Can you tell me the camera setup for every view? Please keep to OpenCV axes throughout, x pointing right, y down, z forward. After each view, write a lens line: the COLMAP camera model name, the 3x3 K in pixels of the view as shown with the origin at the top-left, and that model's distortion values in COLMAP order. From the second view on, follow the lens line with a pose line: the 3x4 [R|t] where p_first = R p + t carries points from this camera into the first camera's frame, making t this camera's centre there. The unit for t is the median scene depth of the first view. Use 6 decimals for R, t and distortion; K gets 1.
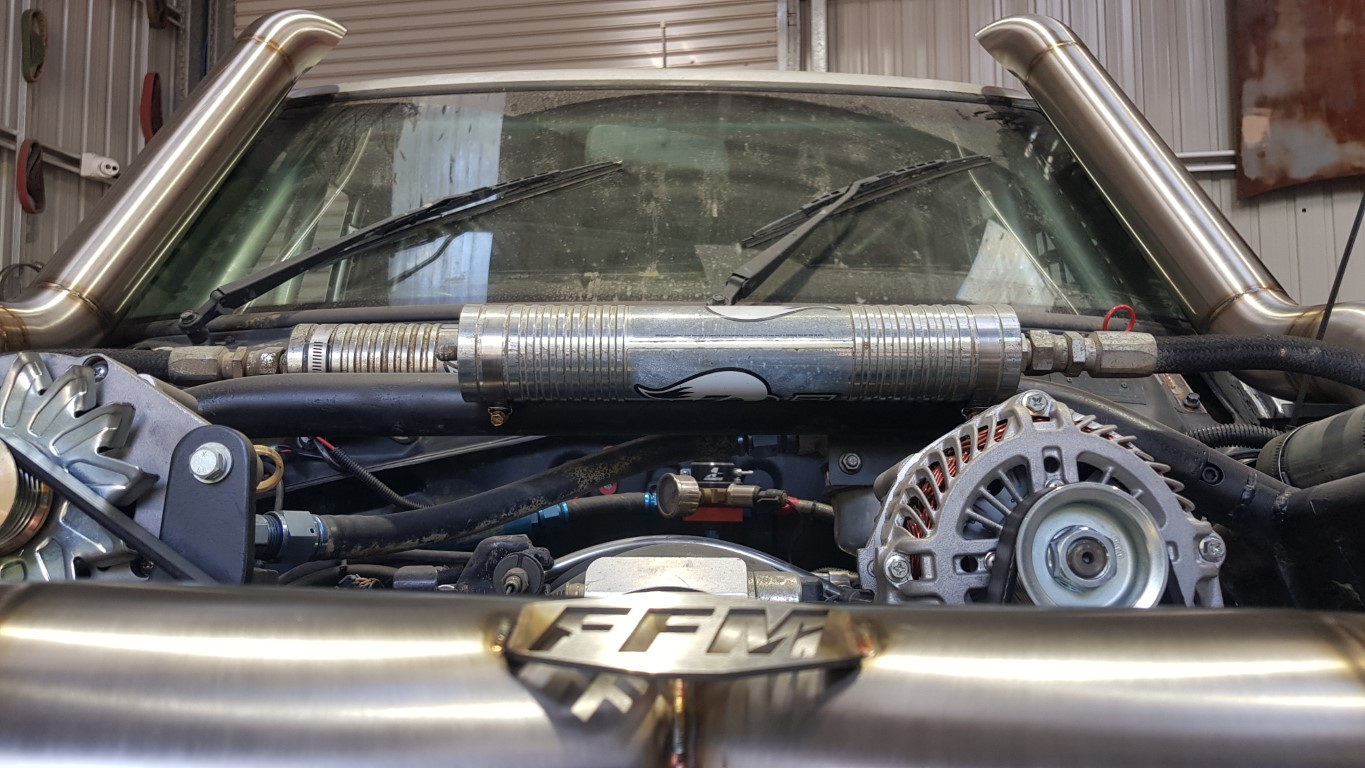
lens RADIAL K [[1052.5, 0, 682.5], [0, 1052.5, 384.0], [0, 0, 1]] dist [0.051577, -0.093304]
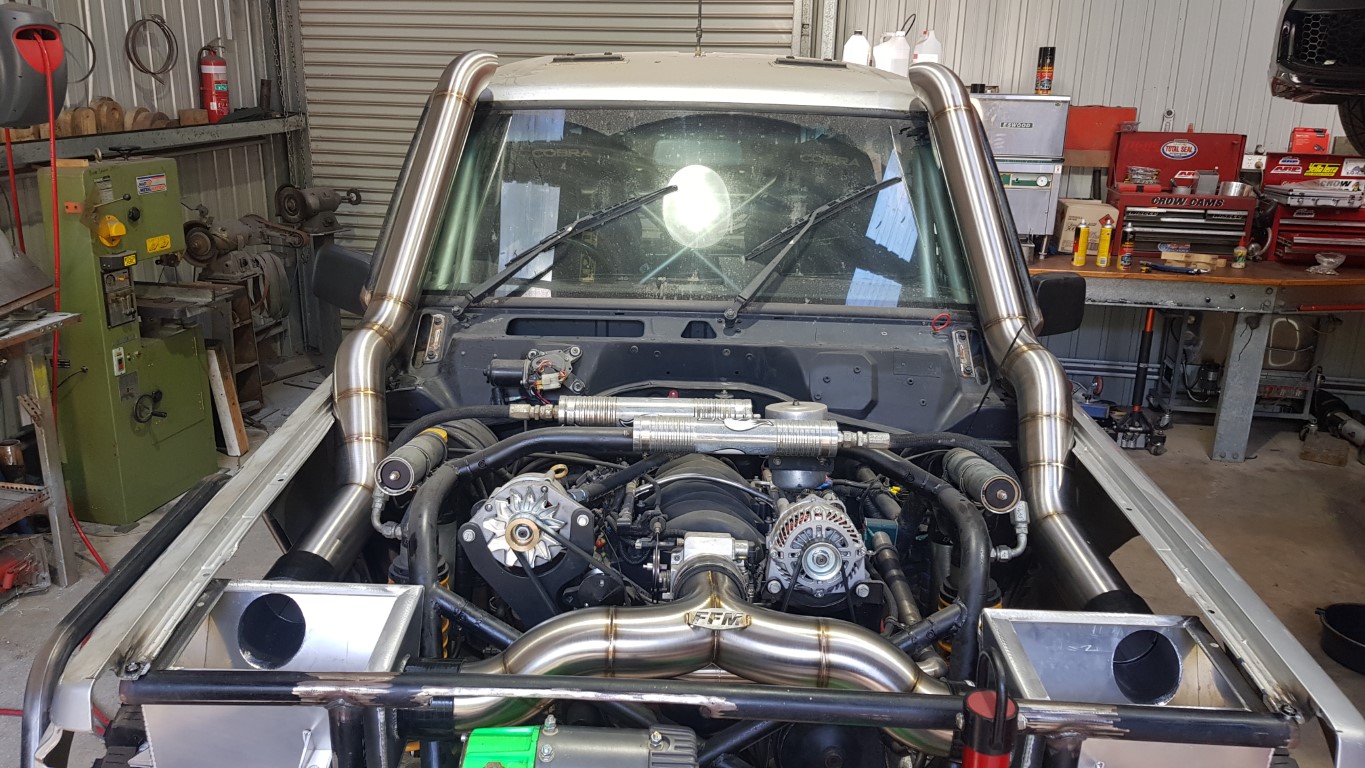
lens RADIAL K [[1052.5, 0, 682.5], [0, 1052.5, 384.0], [0, 0, 1]] dist [0.051577, -0.093304]
pose [[0.999414, 0.034133, 0.002629, -0.039904], [-0.032751, 0.930942, 0.363695, -0.482944], [0.009967, -0.363568, 0.931514, -0.622579]]
